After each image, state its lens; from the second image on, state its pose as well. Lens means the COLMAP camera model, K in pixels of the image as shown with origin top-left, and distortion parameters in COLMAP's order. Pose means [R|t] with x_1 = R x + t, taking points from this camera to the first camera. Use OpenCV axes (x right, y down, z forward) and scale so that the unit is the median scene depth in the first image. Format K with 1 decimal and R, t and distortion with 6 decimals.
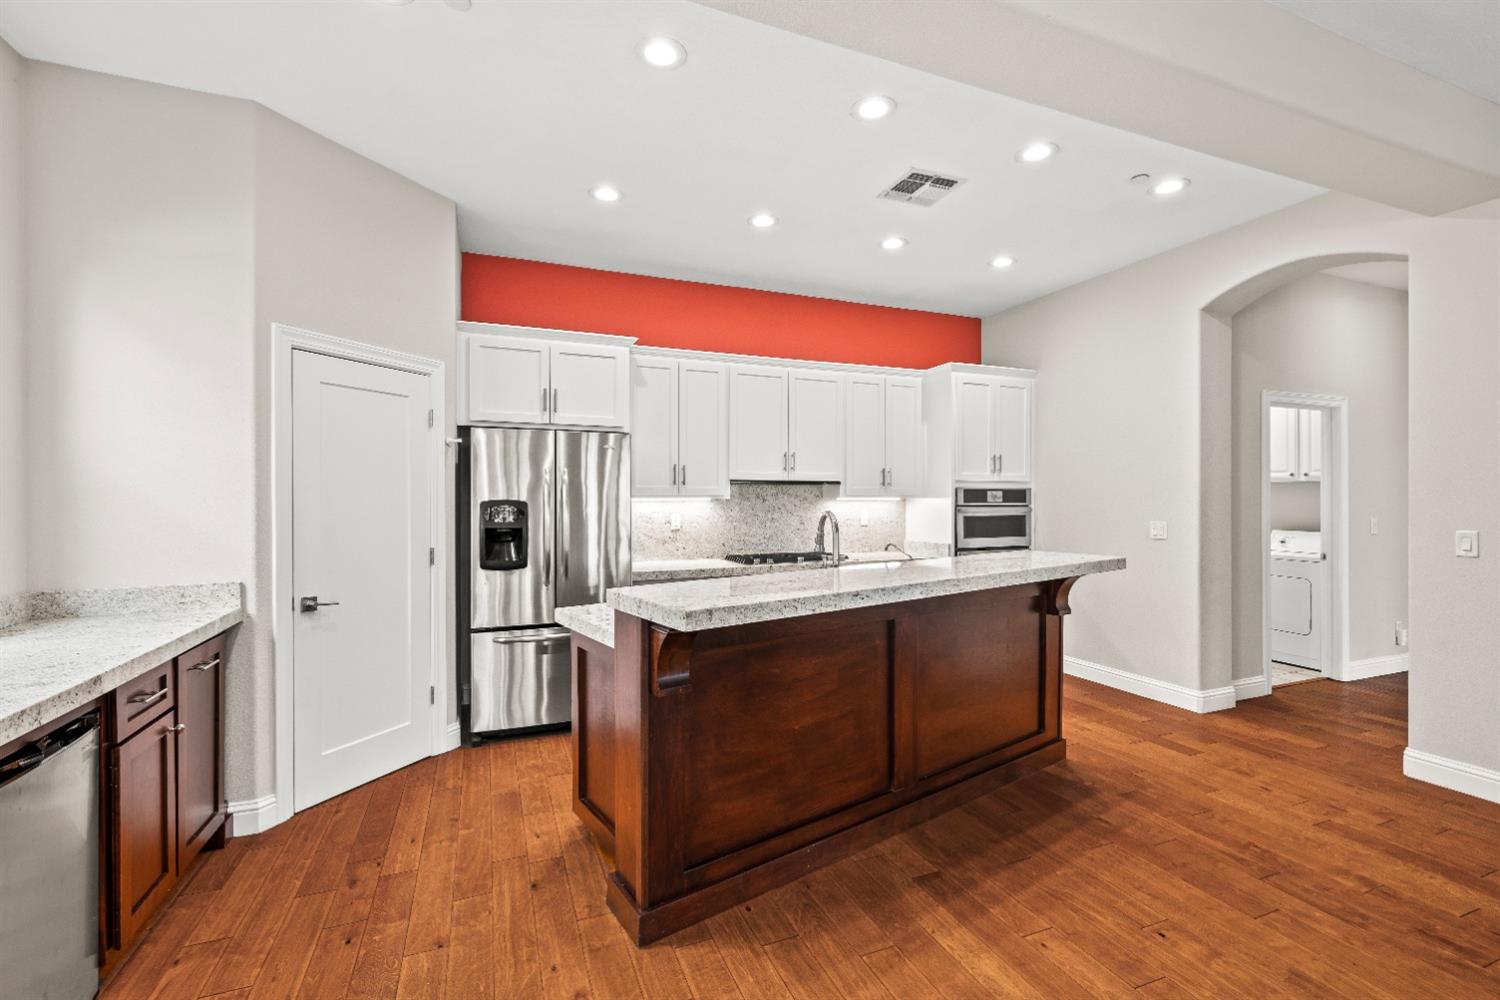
lens RADIAL K [[675.5, 0, 762.6], [0, 675.5, 496.7], [0, 0, 1]] dist [0.003301, 0.000340]
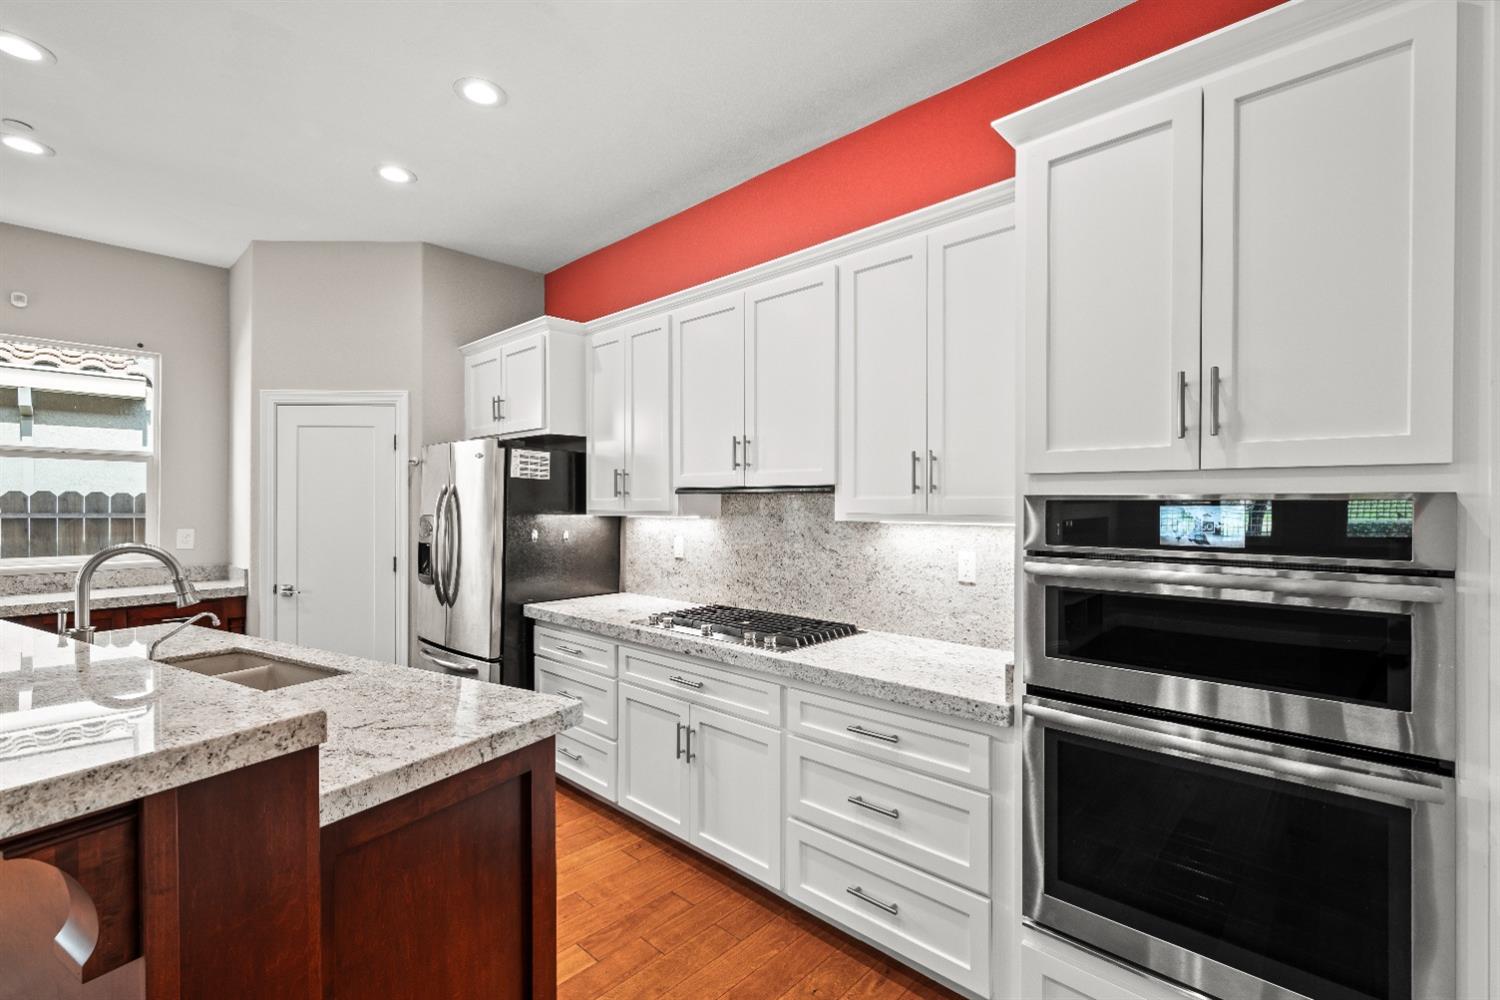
lens RADIAL K [[675.5, 0, 762.6], [0, 675.5, 496.7], [0, 0, 1]] dist [0.003301, 0.000340]
pose [[0.396334, -0.007490, -0.918076, 0.541931], [-0.001332, 0.999961, -0.008733, -0.010245], [0.918105, 0.004684, 0.396309, 0.761019]]
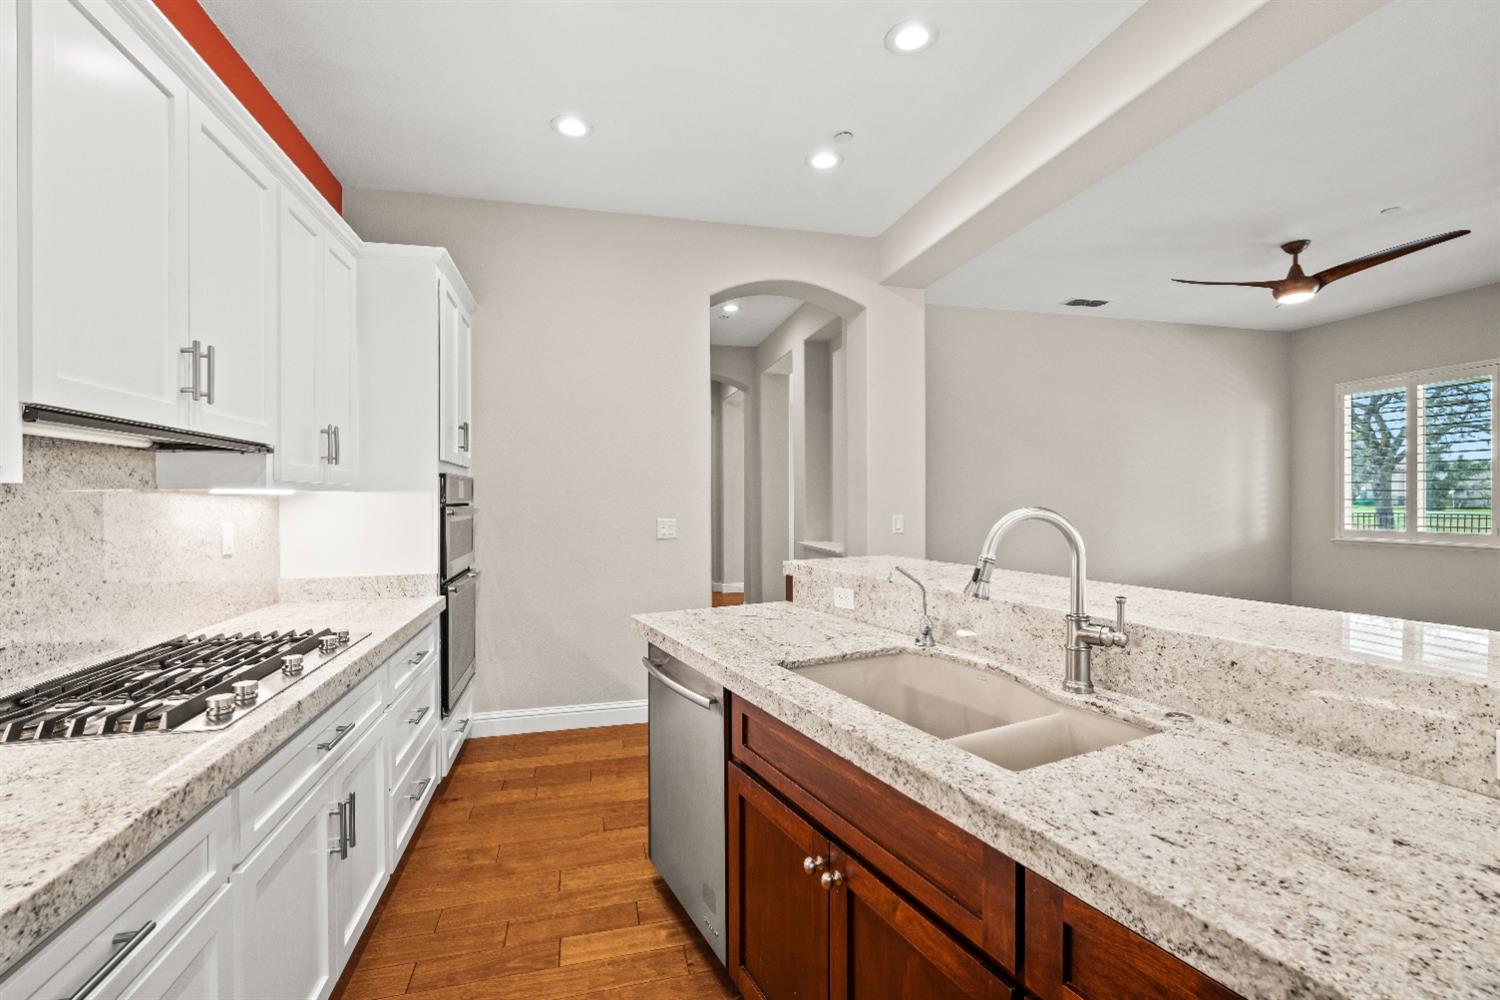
lens RADIAL K [[675.5, 0, 762.6], [0, 675.5, 496.7], [0, 0, 1]] dist [0.003301, 0.000340]
pose [[0.142488, 0.002663, 0.989793, -0.238352], [0.002962, 0.999991, -0.003117, 0.008488], [-0.989792, 0.003375, 0.142479, 0.653204]]
